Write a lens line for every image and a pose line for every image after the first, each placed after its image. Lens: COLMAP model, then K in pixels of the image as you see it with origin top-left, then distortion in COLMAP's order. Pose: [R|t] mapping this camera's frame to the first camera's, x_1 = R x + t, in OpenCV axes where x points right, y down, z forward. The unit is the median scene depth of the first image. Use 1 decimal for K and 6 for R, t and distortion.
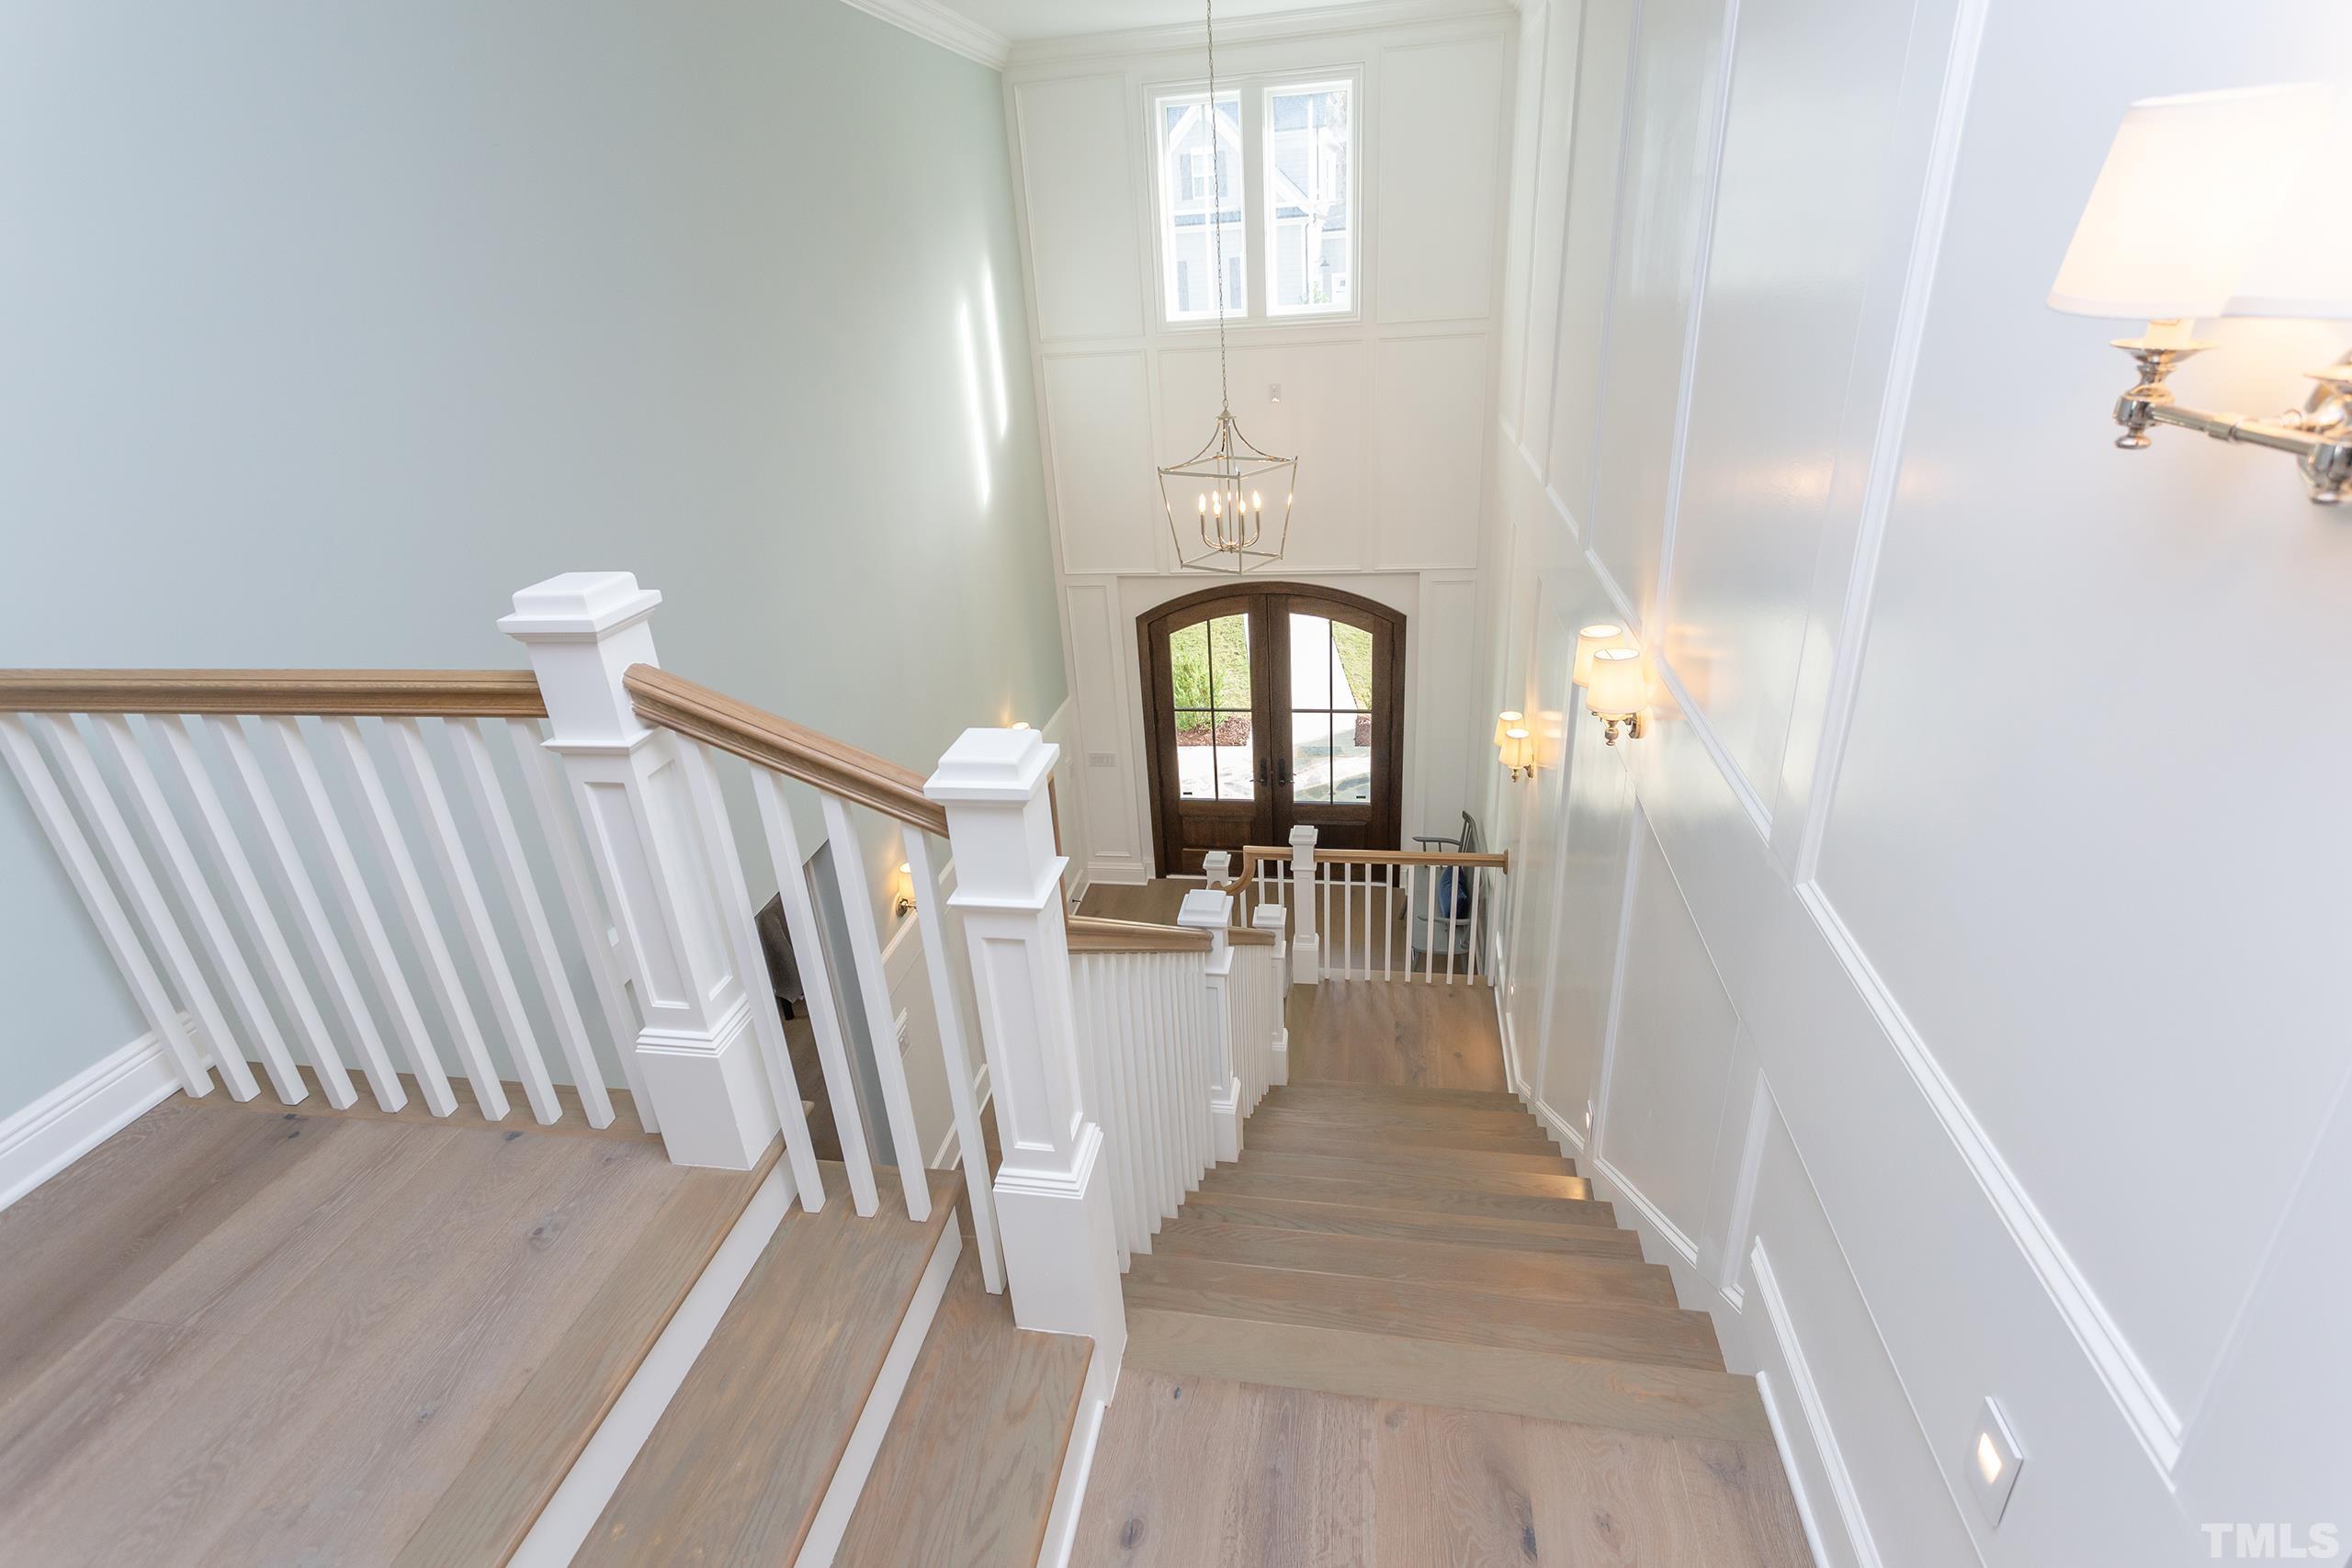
lens RADIAL K [[1104.5, 0, 1174.5], [0, 1104.5, 756.6], [0, 0, 1]] dist [-0.000850, -0.000079]
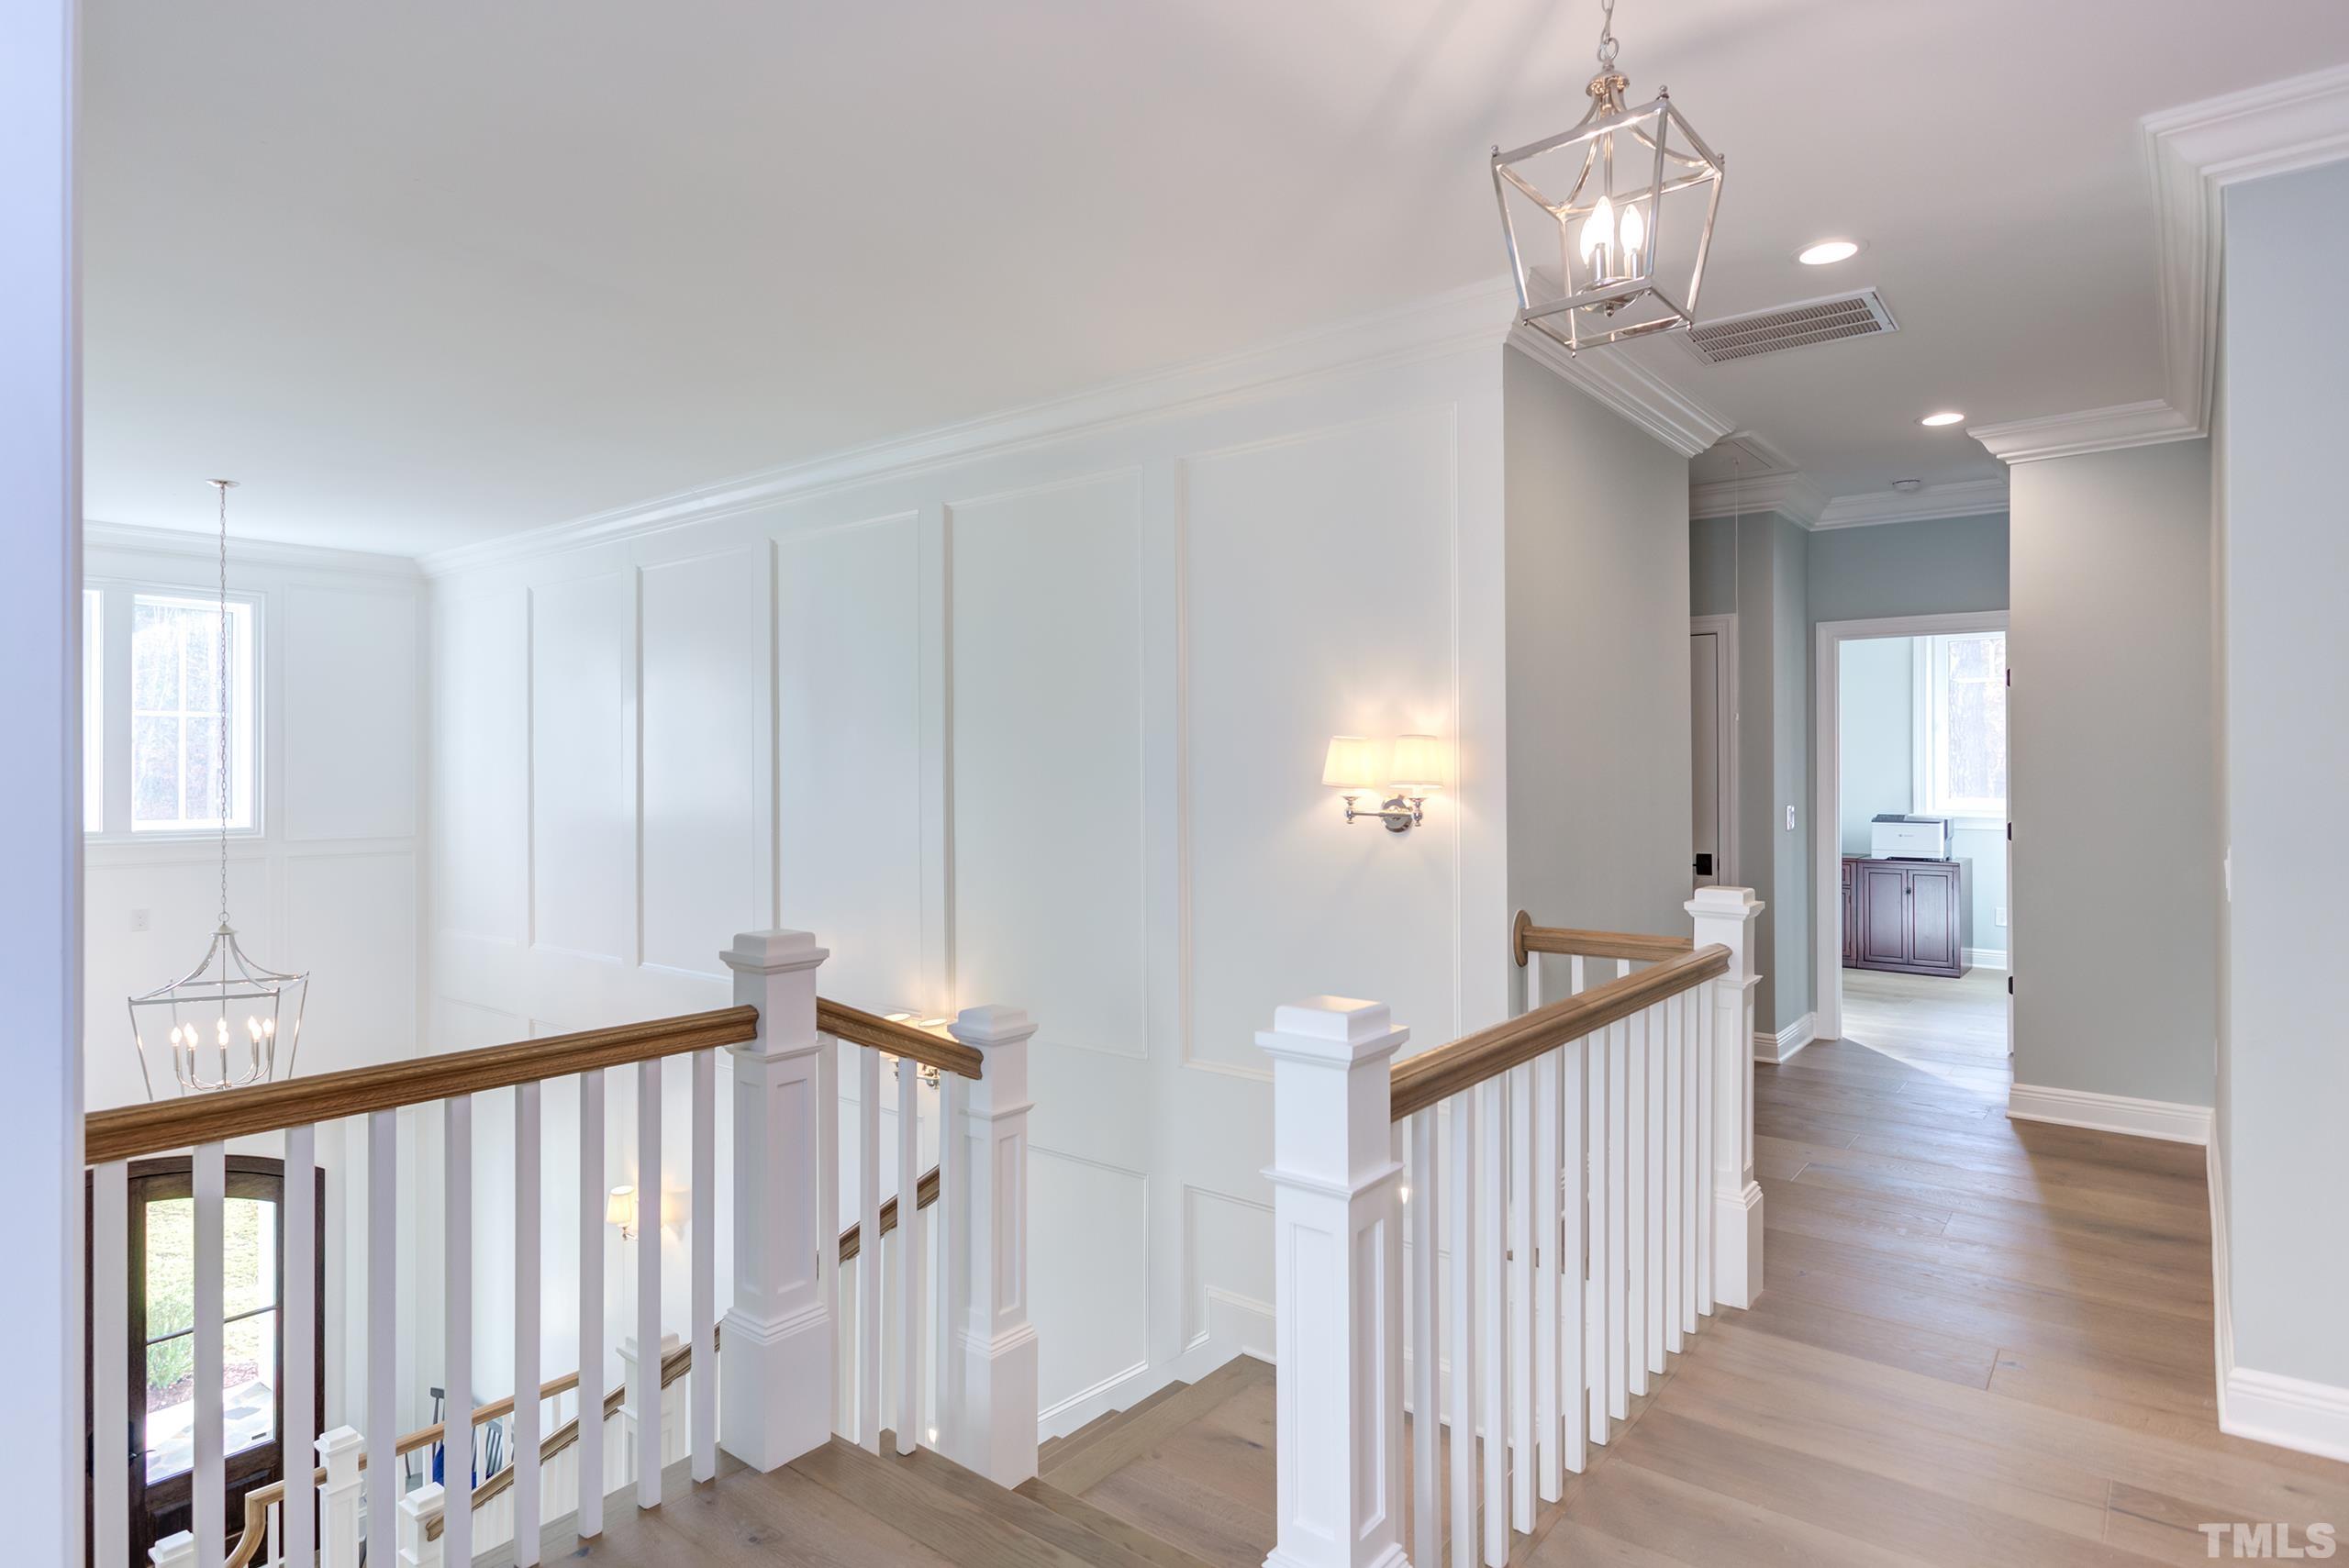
lens RADIAL K [[1223.8, 0, 1174.5], [0, 1223.8, 784.0], [0, 0, 1]] dist [-0.000317, 0.000292]
pose [[0.480497, 0.055898, 0.875213, -0.317128], [0.329459, 0.913365, -0.239210, 0.039530], [-0.812760, 0.403286, 0.420453, -0.025371]]
